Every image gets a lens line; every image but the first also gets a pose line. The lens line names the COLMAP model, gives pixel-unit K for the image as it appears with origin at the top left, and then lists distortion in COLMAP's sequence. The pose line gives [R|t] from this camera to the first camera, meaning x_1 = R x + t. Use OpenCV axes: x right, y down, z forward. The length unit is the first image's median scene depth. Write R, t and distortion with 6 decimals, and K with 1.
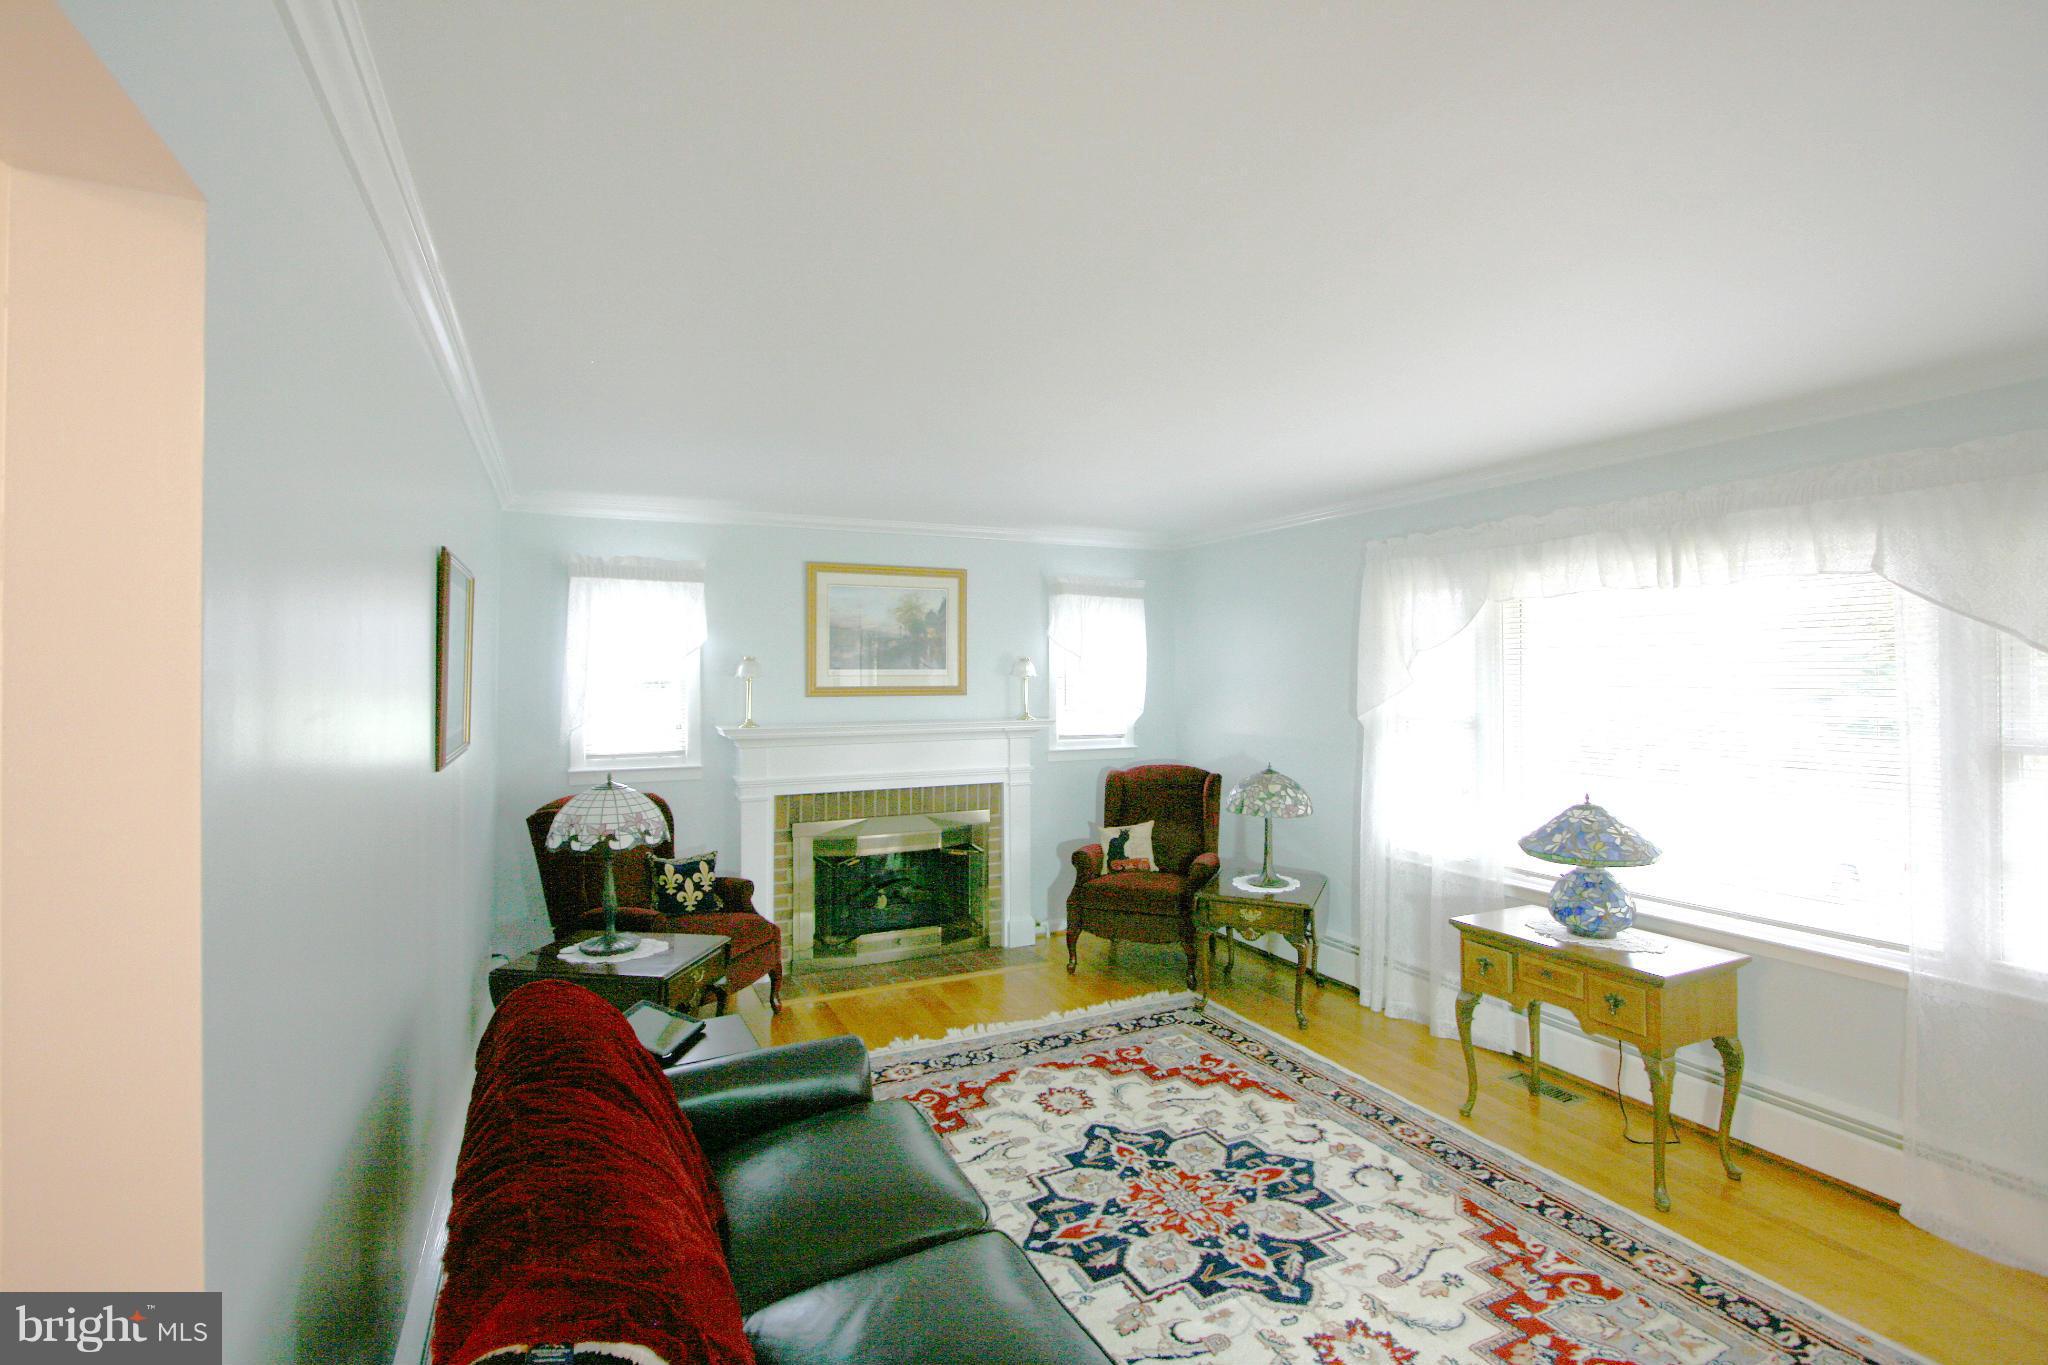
lens RADIAL K [[1020.7, 0, 1024.0], [0, 1020.7, 682.5], [0, 0, 1]] dist [0.002148, 0.000668]
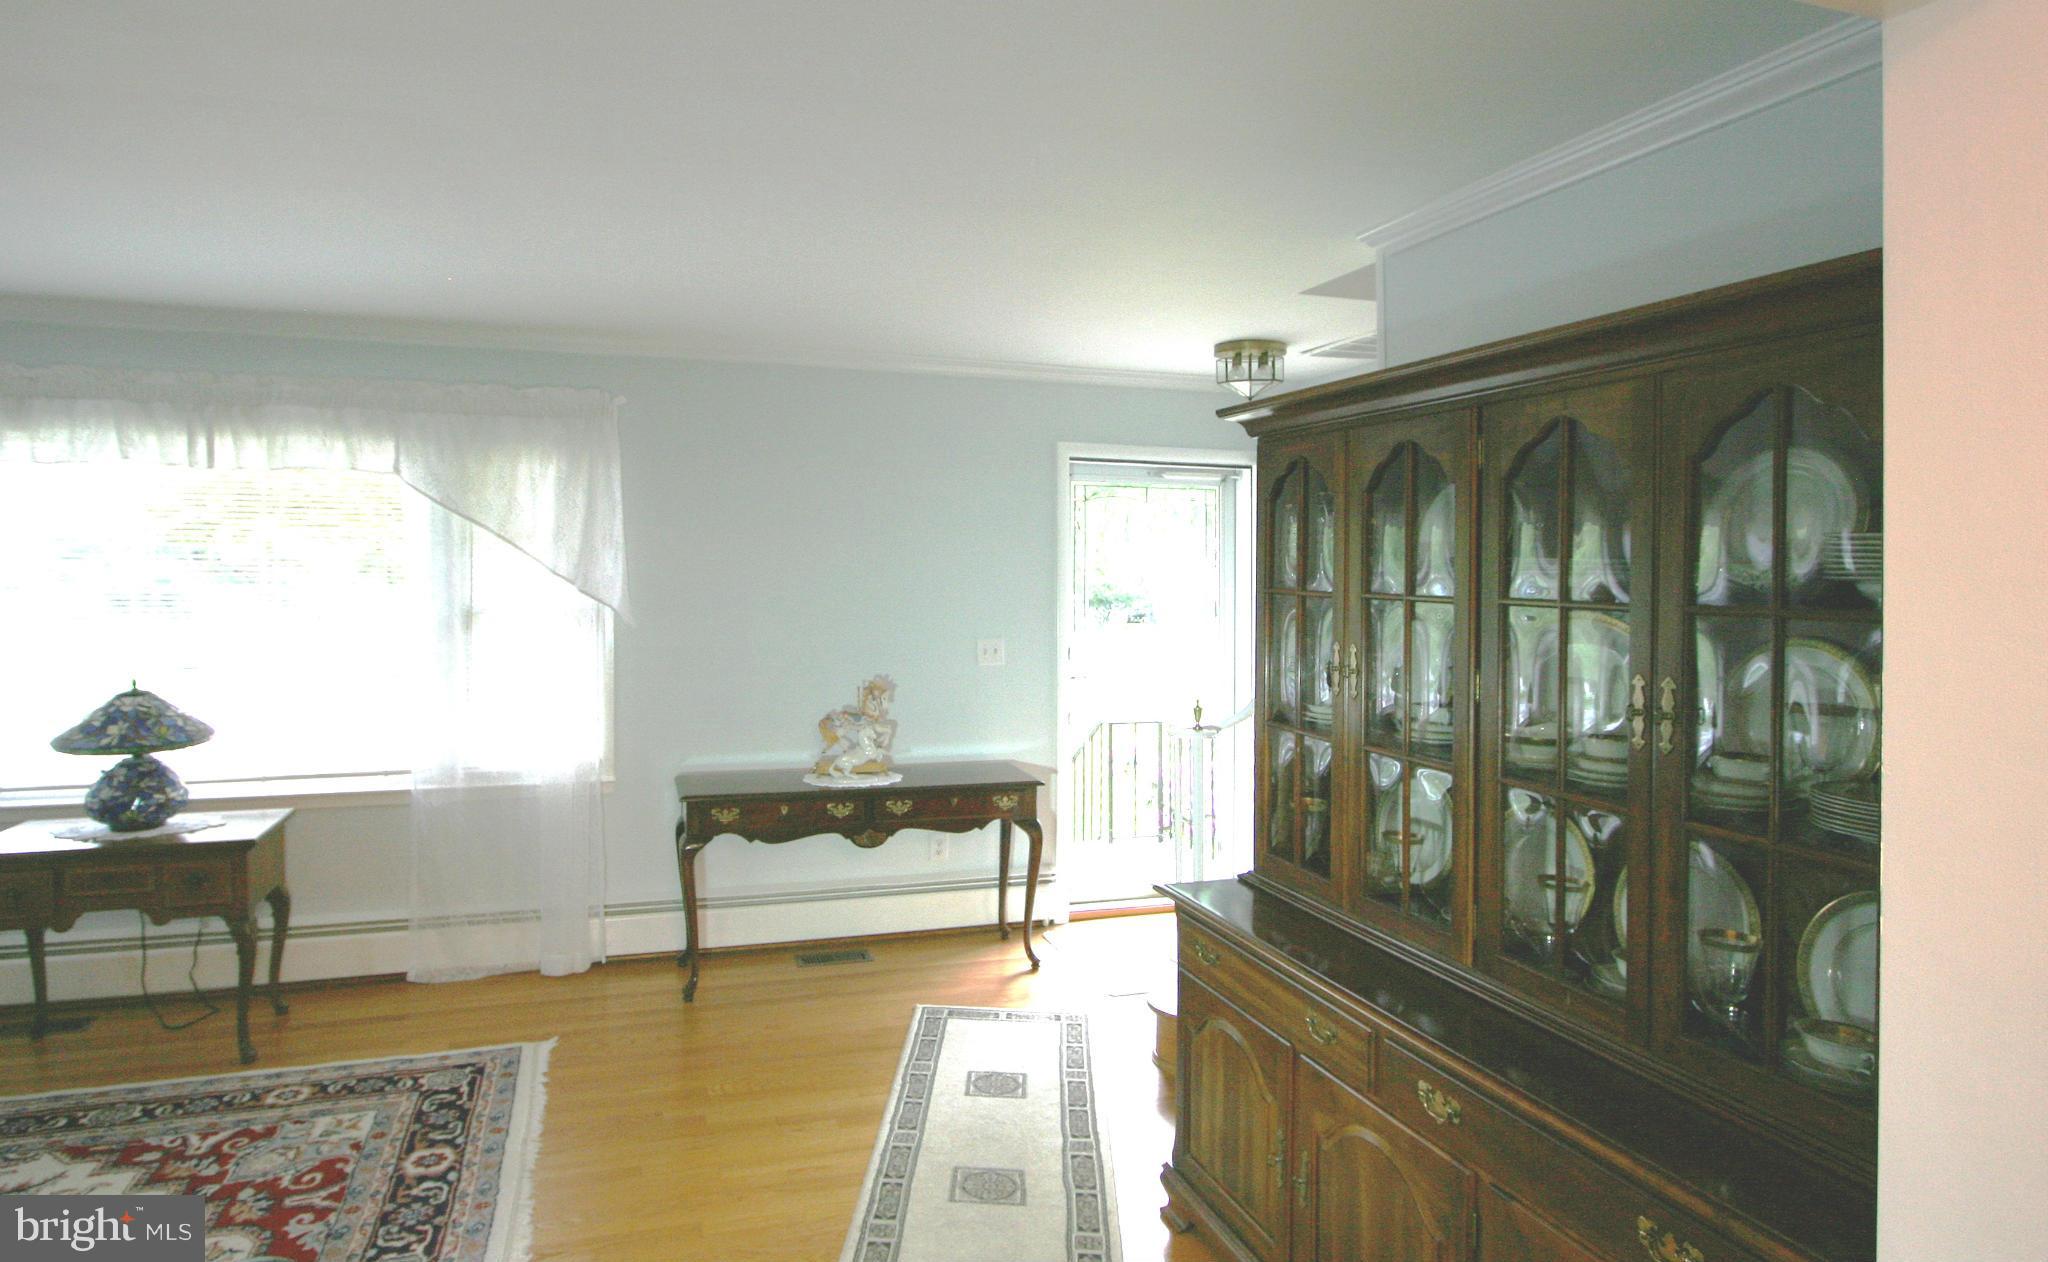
lens RADIAL K [[1245.2, 0, 1022.8], [0, 1245.2, 628.6], [0, 0, 1]] dist [-0.001521, -0.000256]
pose [[0.095825, -0.043481, 0.994448, -0.577762], [0.001135, 0.999050, 0.043572, 0.014918], [-0.995398, -0.003046, 0.095783, 0.086317]]
